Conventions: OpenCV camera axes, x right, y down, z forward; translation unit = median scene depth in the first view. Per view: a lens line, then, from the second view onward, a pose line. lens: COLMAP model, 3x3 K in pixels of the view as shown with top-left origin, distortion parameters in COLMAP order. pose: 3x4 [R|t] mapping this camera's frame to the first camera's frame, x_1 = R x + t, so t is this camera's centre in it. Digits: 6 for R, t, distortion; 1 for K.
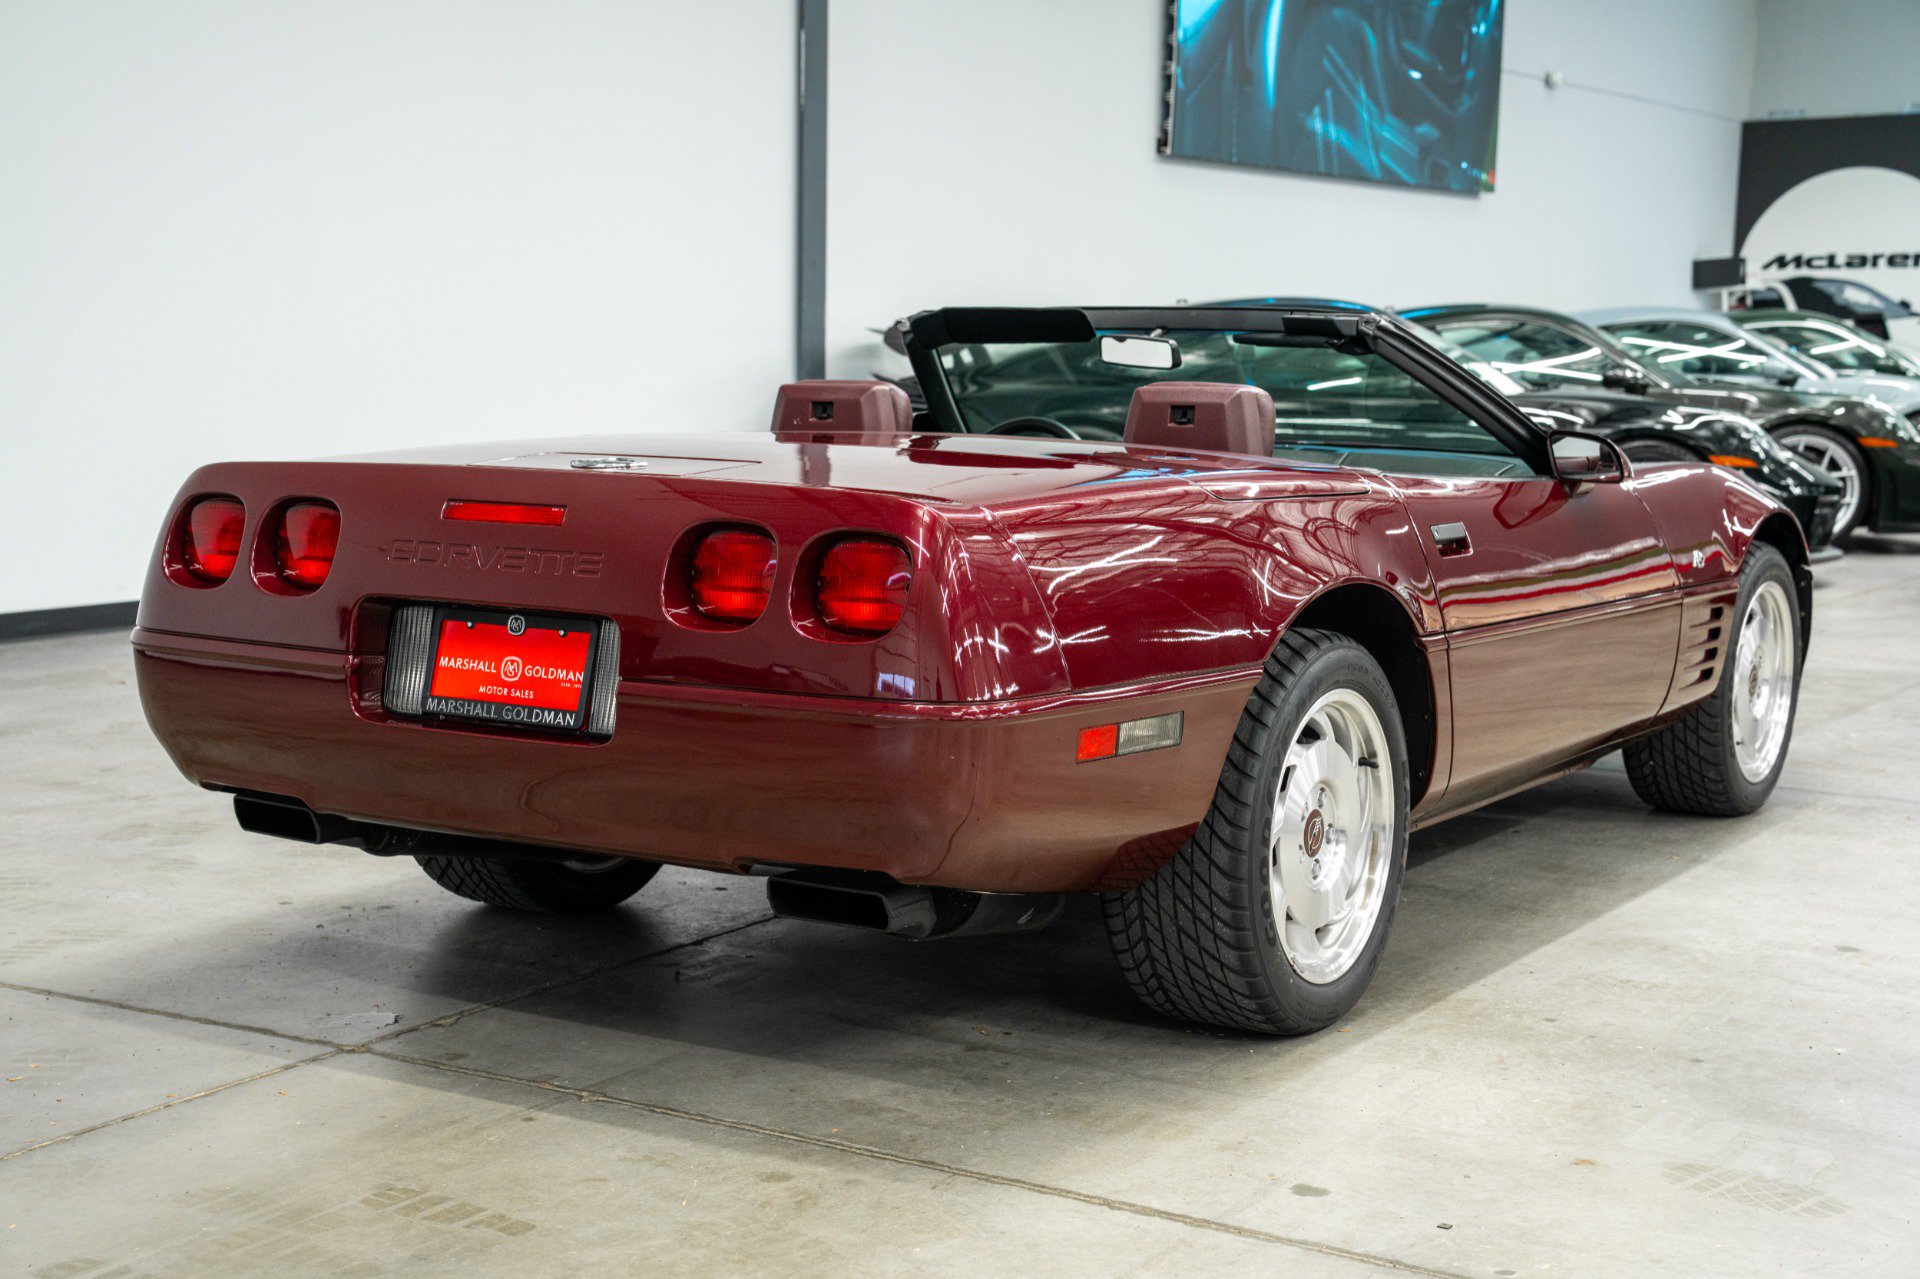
lens RADIAL K [[2824.7, 0, 959.3], [0, 2824.7, 622.6], [0, 0, 1]] dist [0.225630, 0.000000]
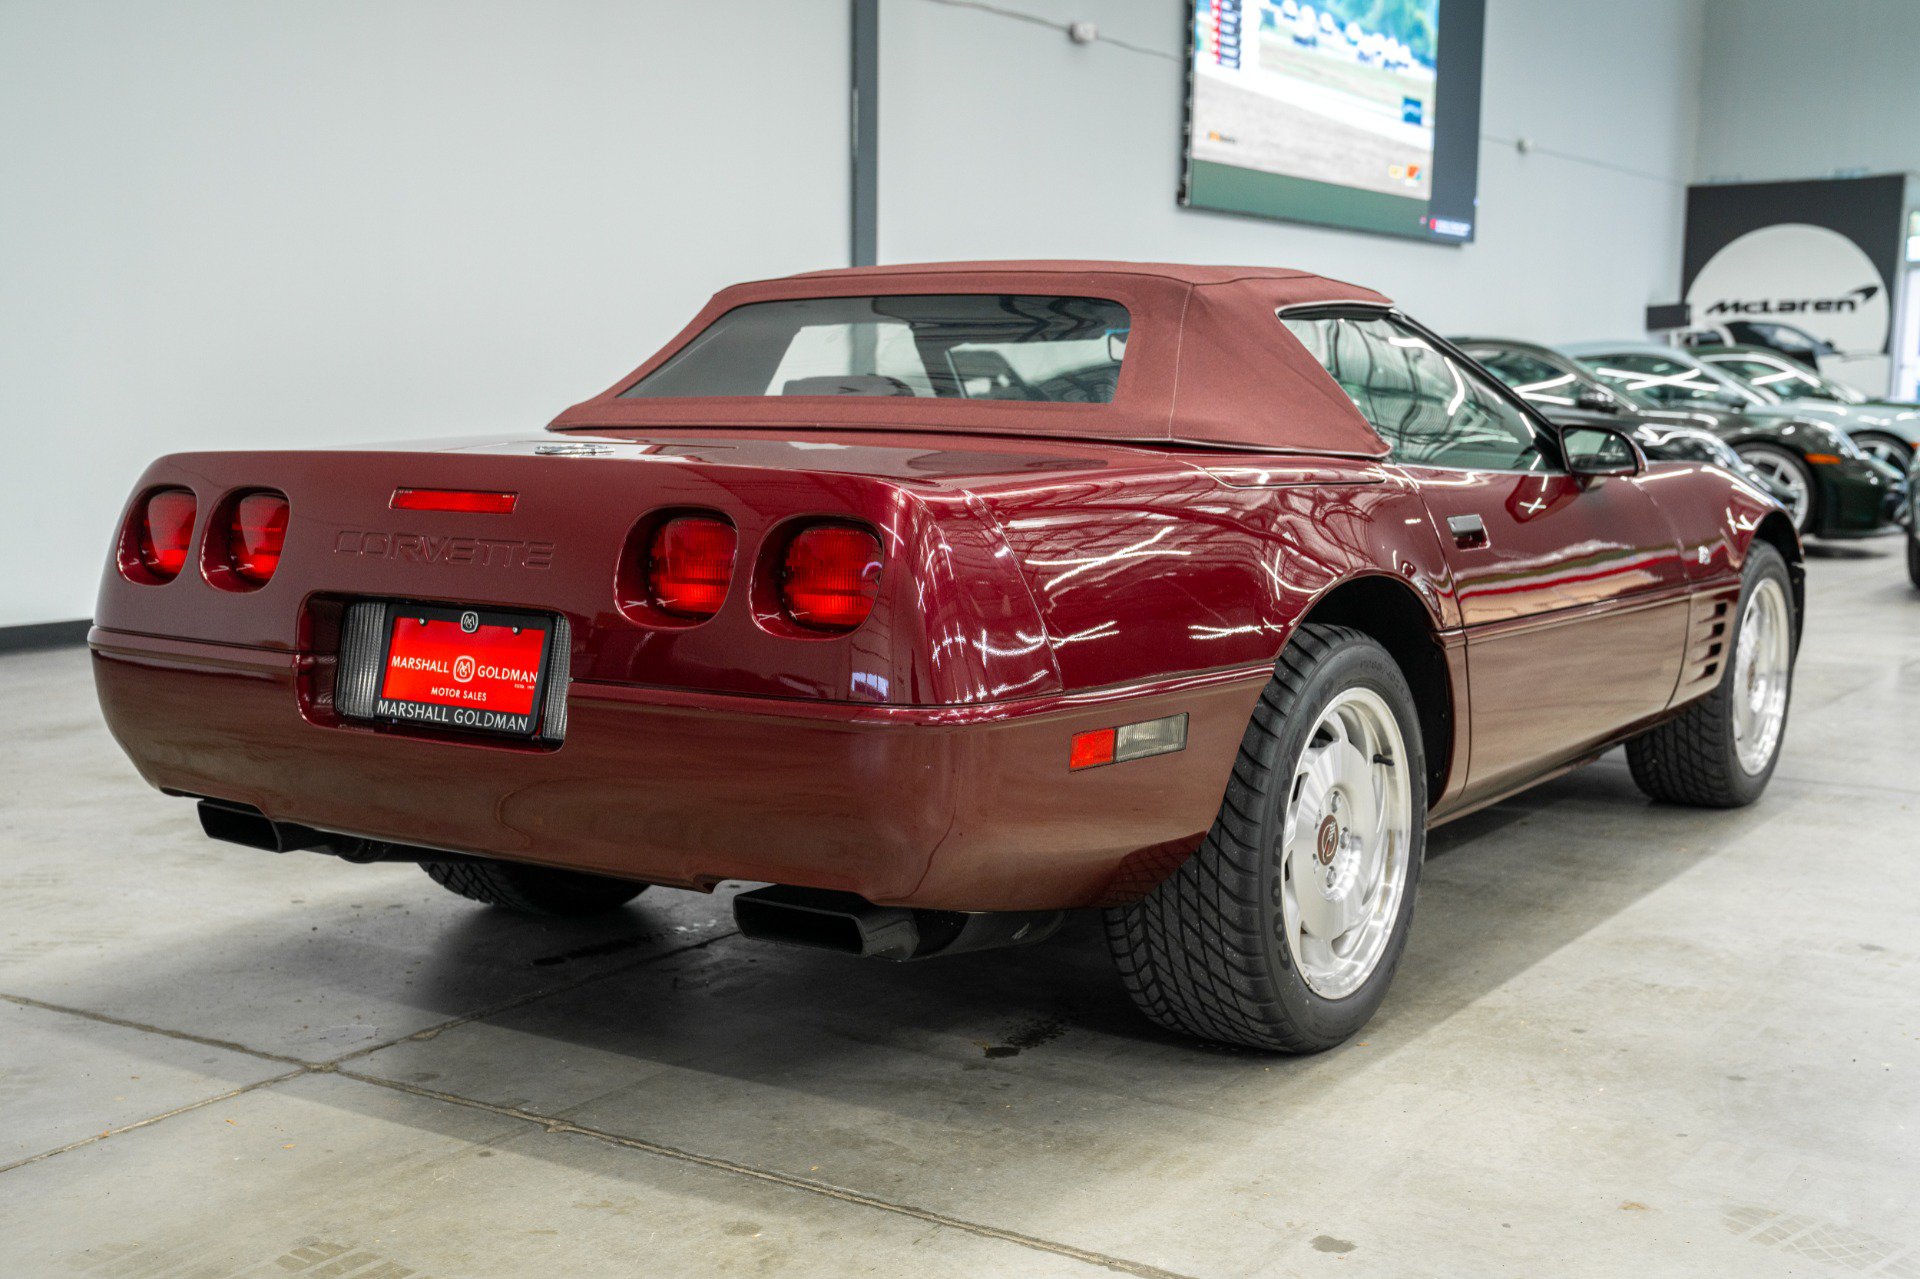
lens RADIAL K [[2341.0, 0, 969.8], [0, 2341.0, 644.9], [0, 0, 1]] dist [0.114594, 0.000000]
pose [[0.999785, -0.003557, -0.020436, 0.021041], [0.003719, 0.999962, 0.007920, 0.002790], [0.020407, -0.007994, 0.999760, 0.221916]]
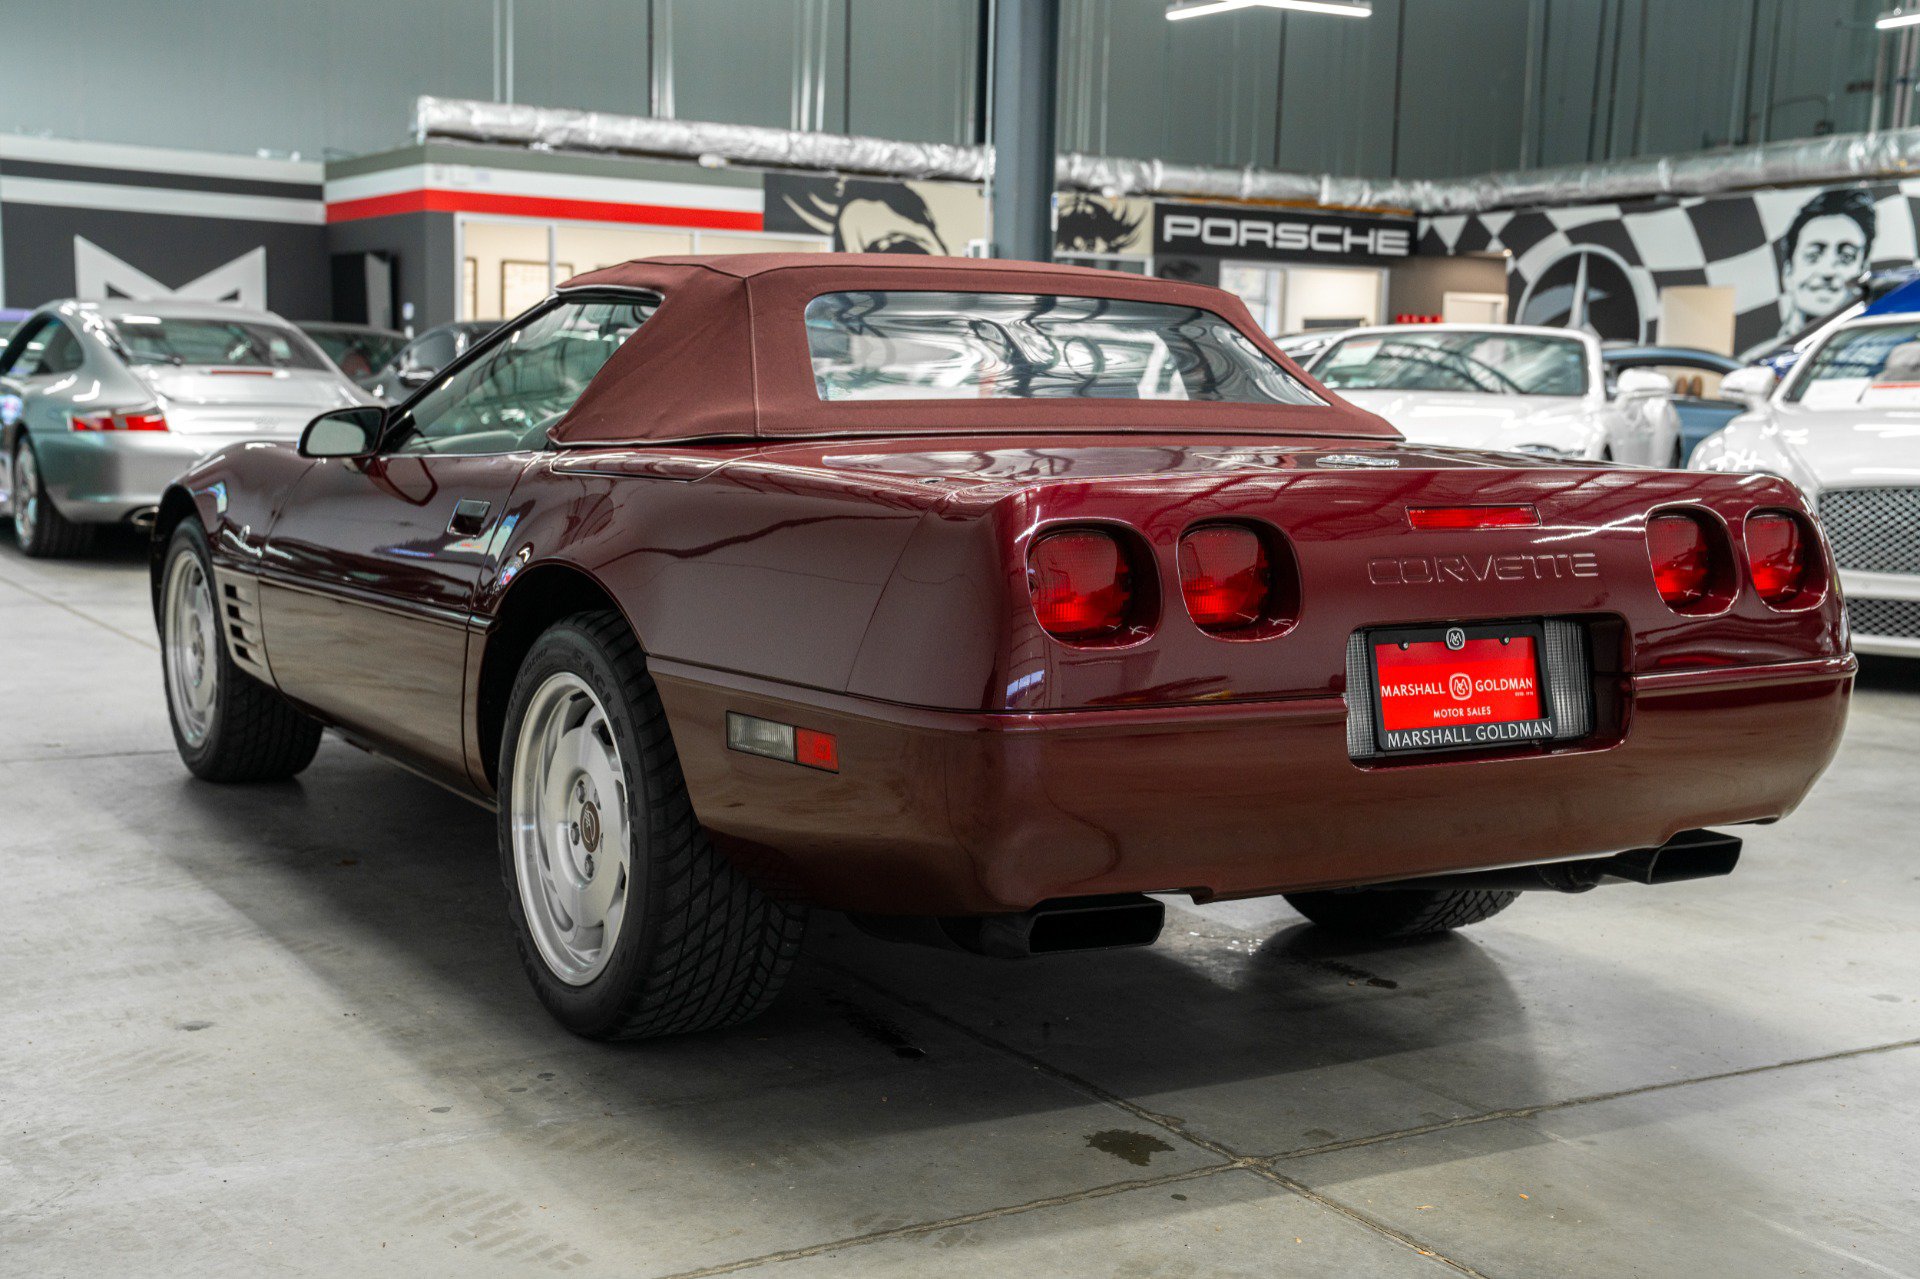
lens RADIAL K [[2394.3, 0, 974.3], [0, 2394.3, 641.4], [0, 0, 1]] dist [0.154165, 0.000000]
pose [[0.419455, -0.103248, 0.901886, -0.862931], [0.076285, 0.994006, 0.078315, -0.066473], [-0.904565, 0.035950, 0.424817, 0.757856]]
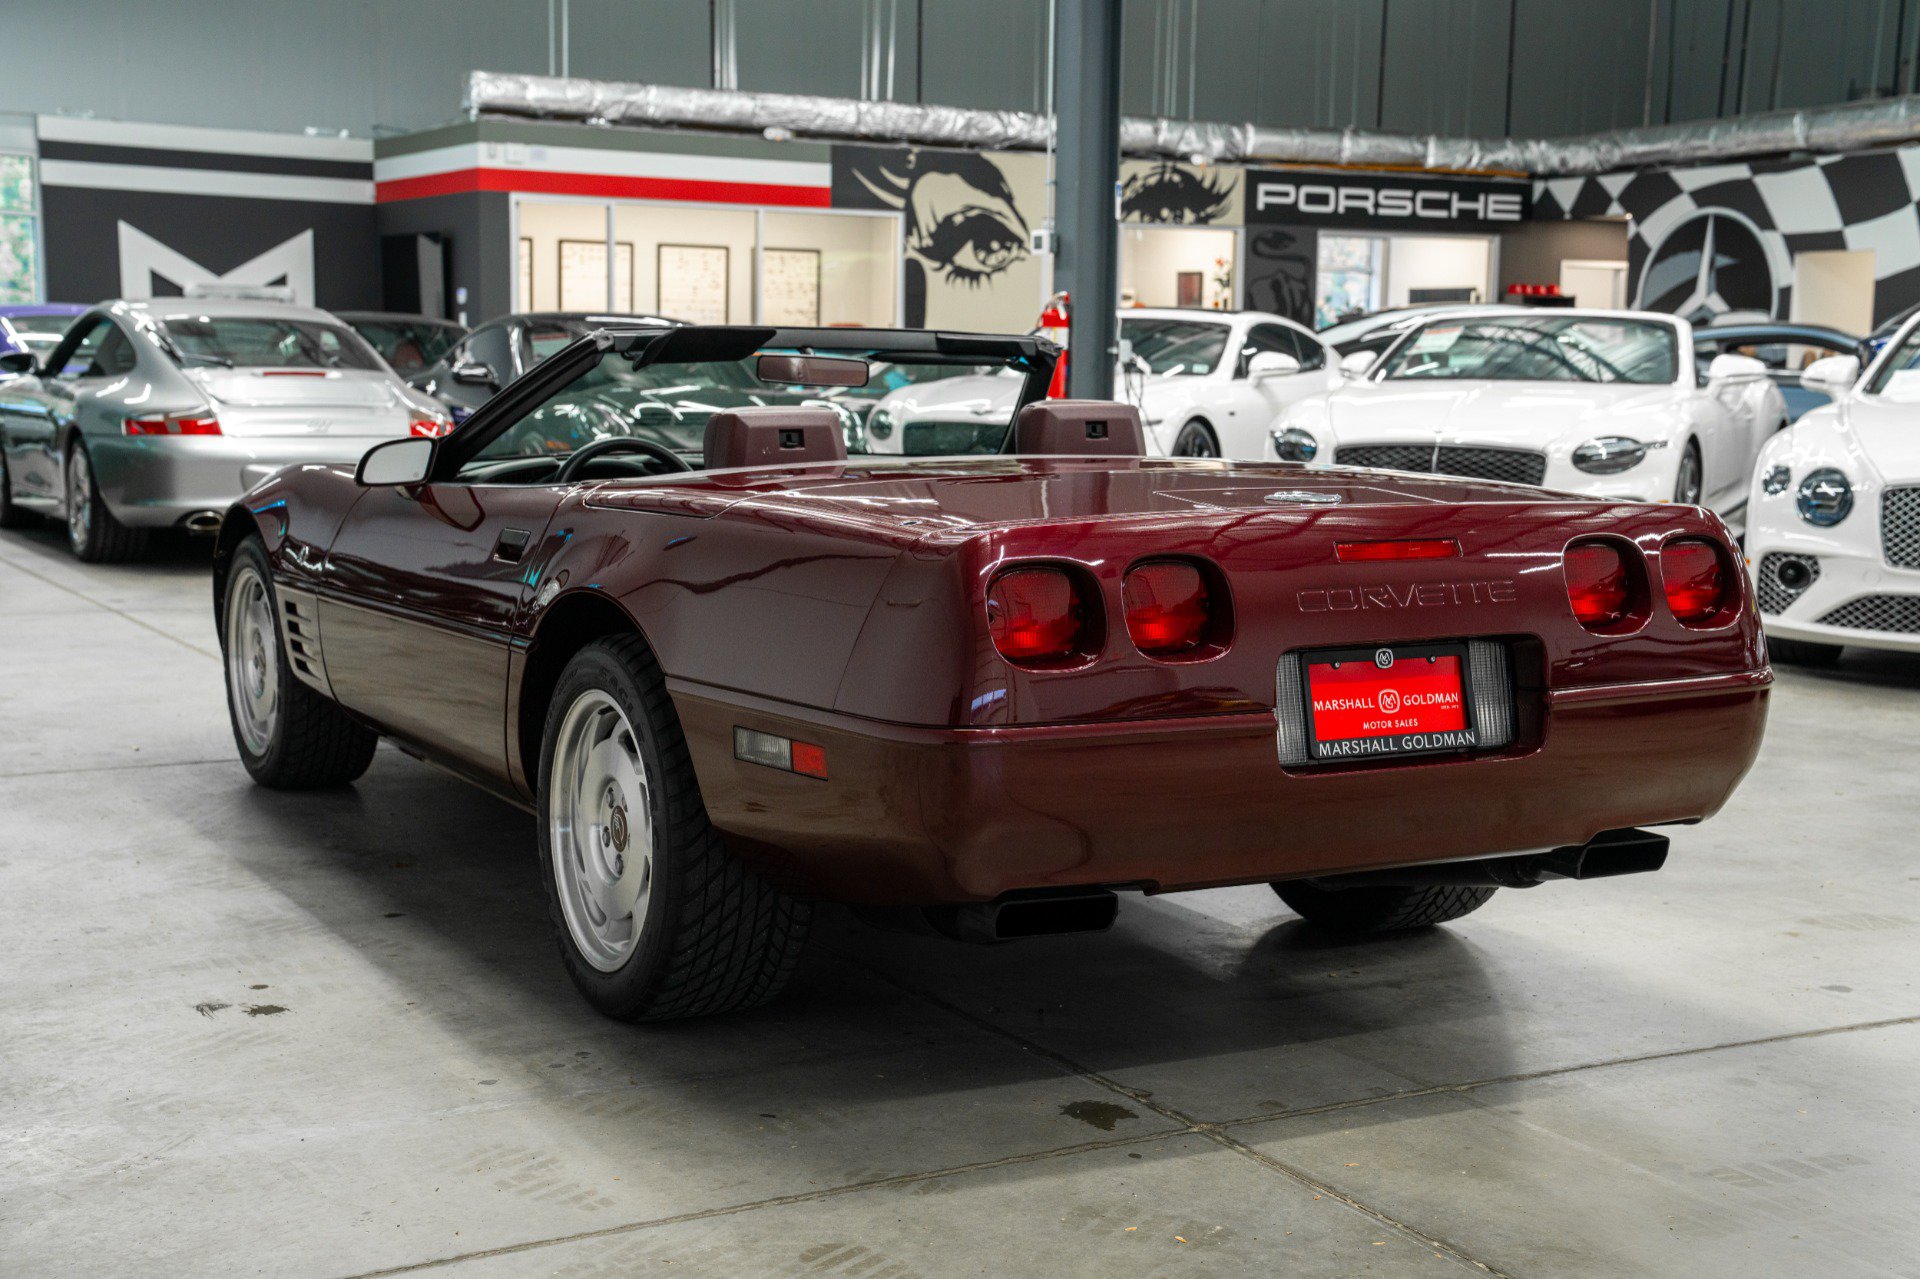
lens RADIAL K [[2640.7, 0, 961.1], [0, 2640.7, 647.1], [0, 0, 1]] dist [0.182206, 0.000000]
pose [[0.459947, -0.110750, 0.881013, -0.998607], [0.085855, 0.993089, 0.080016, -0.086719], [-0.883786, 0.038836, 0.466277, 0.644510]]
